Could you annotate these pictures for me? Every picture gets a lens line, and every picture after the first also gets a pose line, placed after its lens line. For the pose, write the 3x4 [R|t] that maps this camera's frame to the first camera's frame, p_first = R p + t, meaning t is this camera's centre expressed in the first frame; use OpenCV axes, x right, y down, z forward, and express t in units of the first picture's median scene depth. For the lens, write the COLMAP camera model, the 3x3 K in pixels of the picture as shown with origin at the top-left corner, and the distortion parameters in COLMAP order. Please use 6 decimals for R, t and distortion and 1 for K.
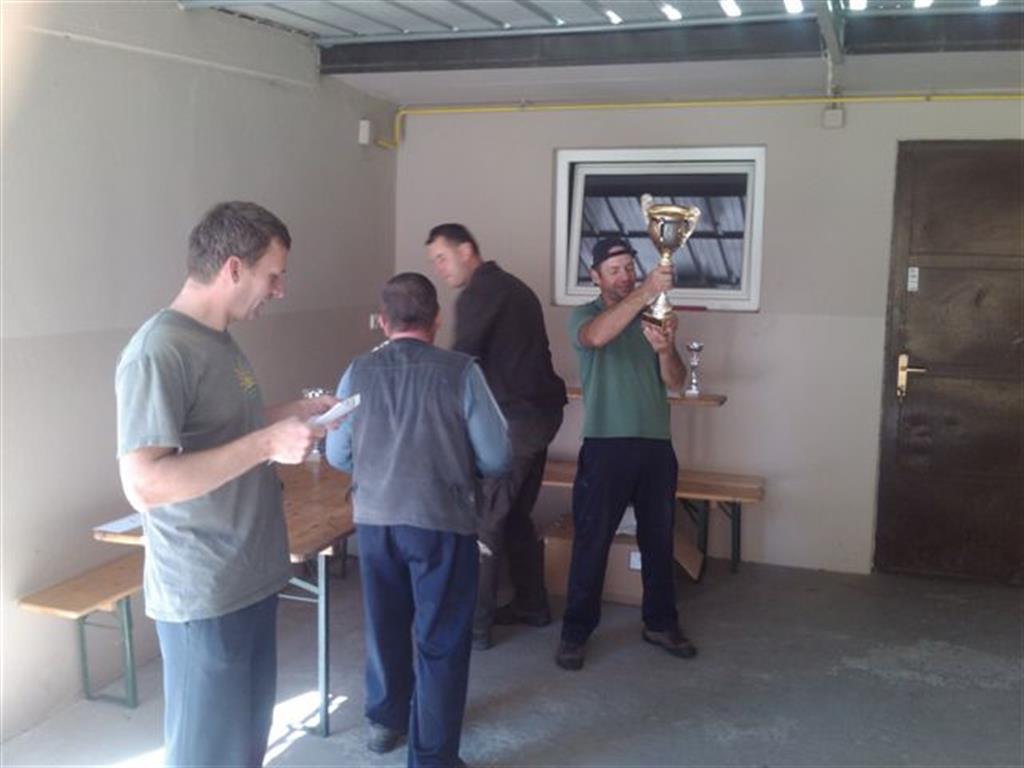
lens RADIAL K [[1033.7, 0, 521.2], [0, 1033.7, 387.7], [0, 0, 1]] dist [0.003166, 0.000000]
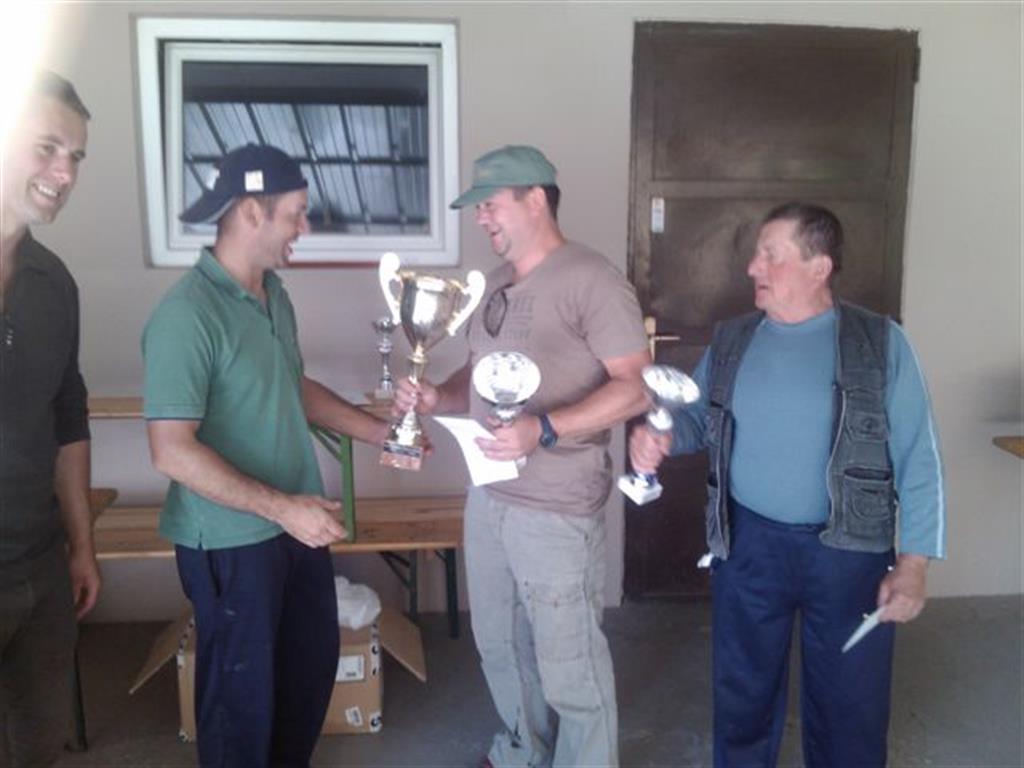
lens RADIAL K [[1078.0, 0, 506.7], [0, 1078.0, 391.9], [0, 0, 1]] dist [0.081274, 0.000000]
pose [[0.928049, -0.083504, 0.362977, -0.016896], [0.060803, 0.995437, 0.073544, -0.042409], [-0.367462, -0.046182, 0.928891, 0.312054]]
